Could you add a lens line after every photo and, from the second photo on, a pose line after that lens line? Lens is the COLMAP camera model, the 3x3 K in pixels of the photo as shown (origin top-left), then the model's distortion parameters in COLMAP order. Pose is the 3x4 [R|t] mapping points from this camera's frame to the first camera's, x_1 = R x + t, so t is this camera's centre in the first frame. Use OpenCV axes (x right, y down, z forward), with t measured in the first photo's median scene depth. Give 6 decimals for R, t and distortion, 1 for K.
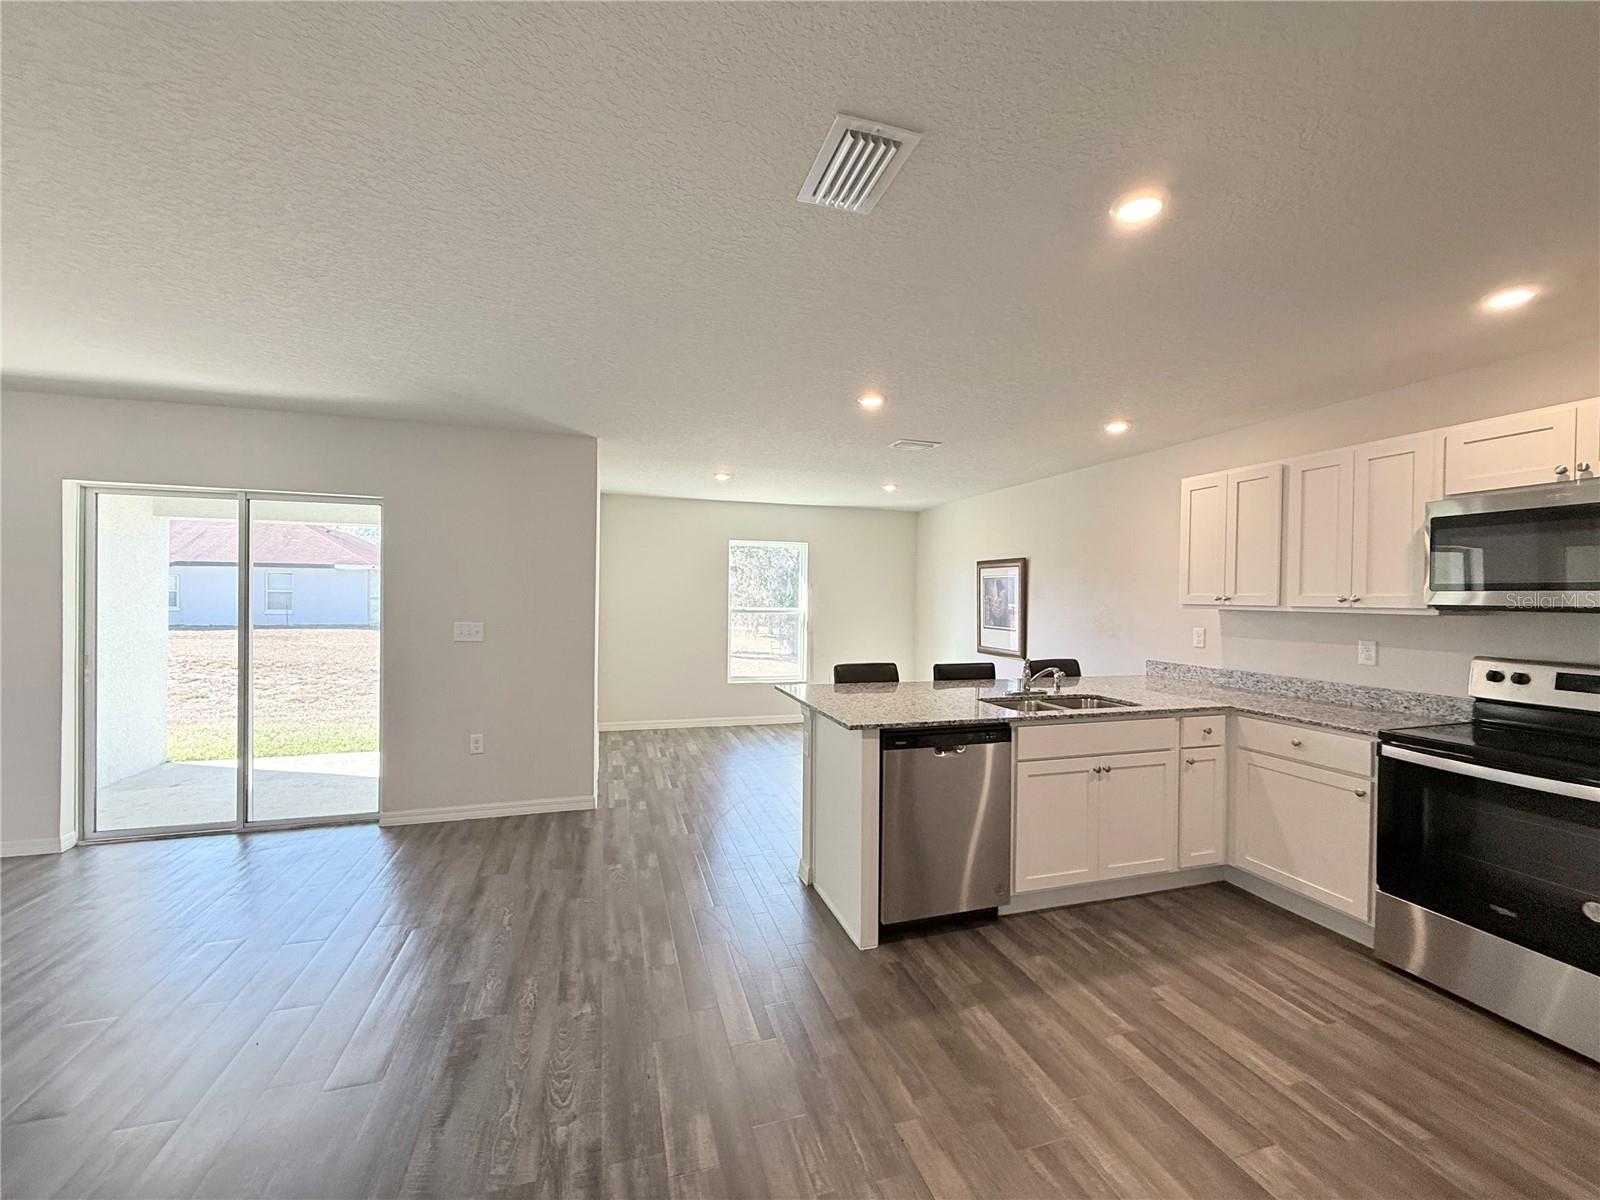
lens RADIAL K [[637.1, 0, 798.1], [0, 637.1, 599.0], [0, 0, 1]] dist [-0.000566, -0.000047]
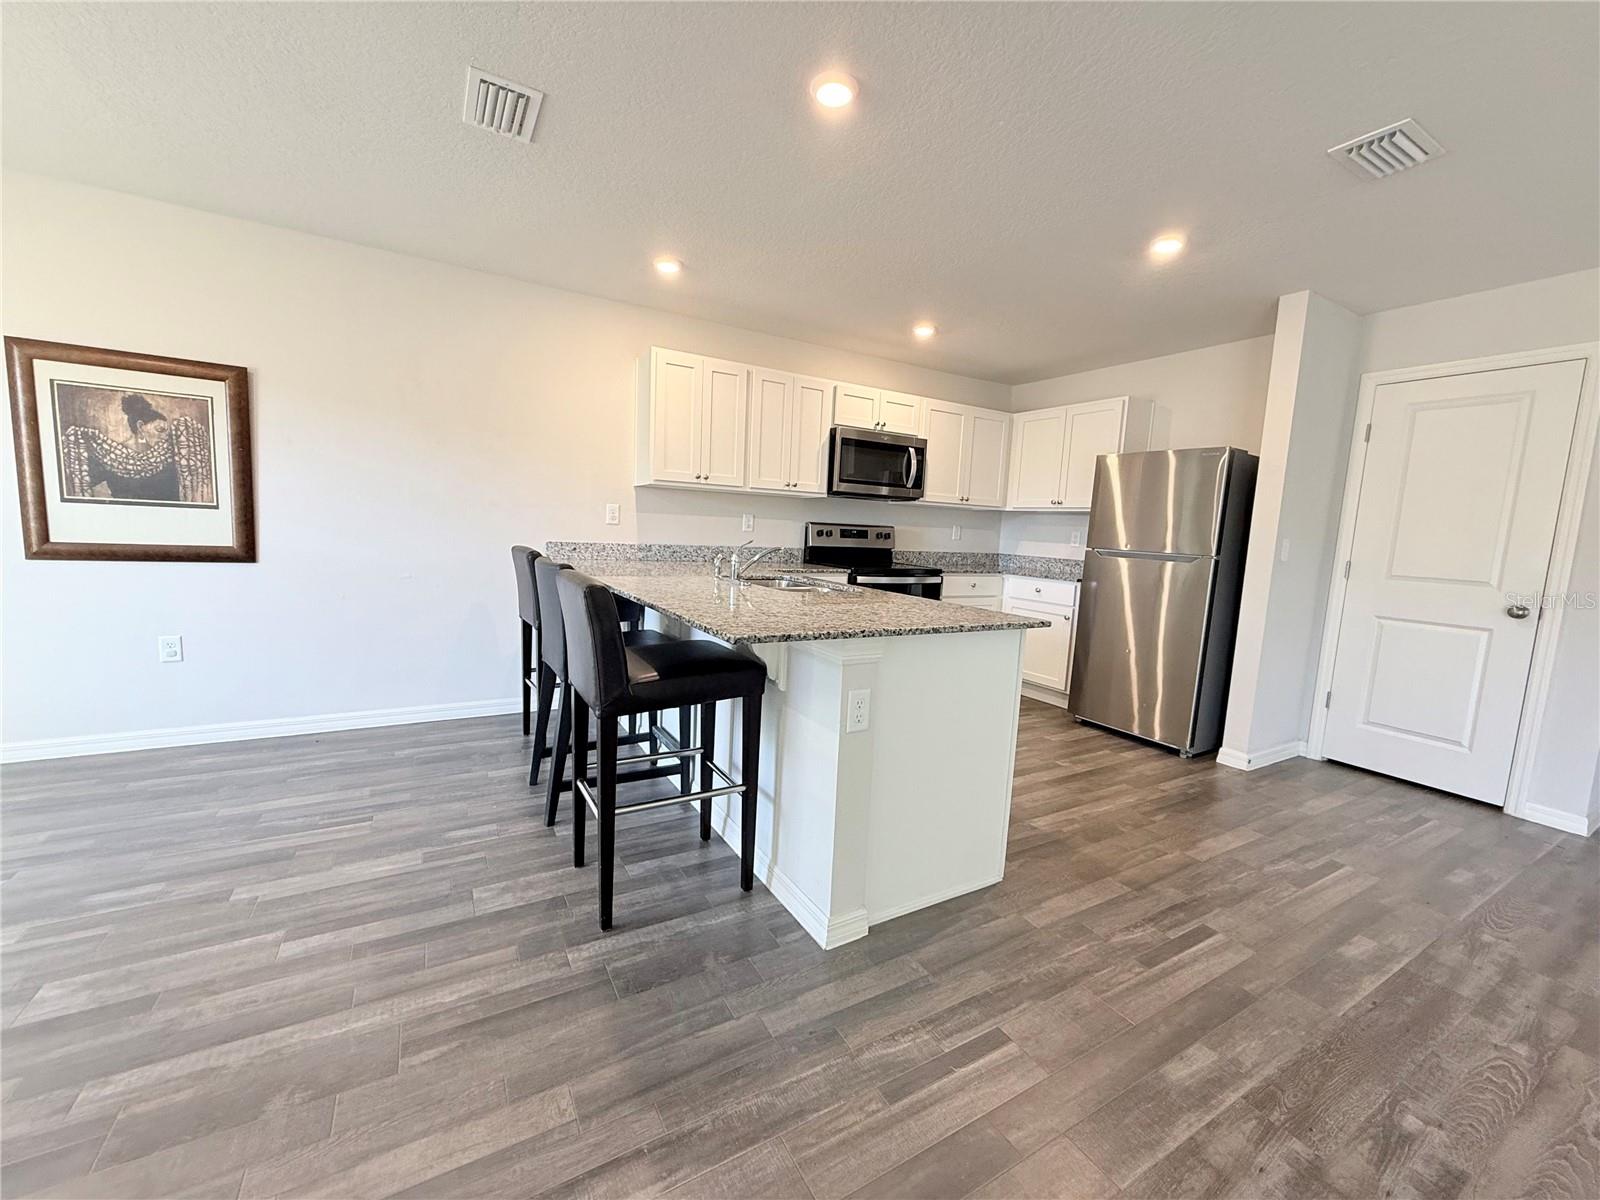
lens RADIAL K [[637.1, 0, 798.1], [0, 637.1, 599.0], [0, 0, 1]] dist [-0.000566, -0.000047]
pose [[-0.225335, -0.134816, 0.964909, -0.459507], [-0.046111, 0.990746, 0.127658, 0.059712], [-0.973190, -0.015727, -0.229466, 1.097541]]
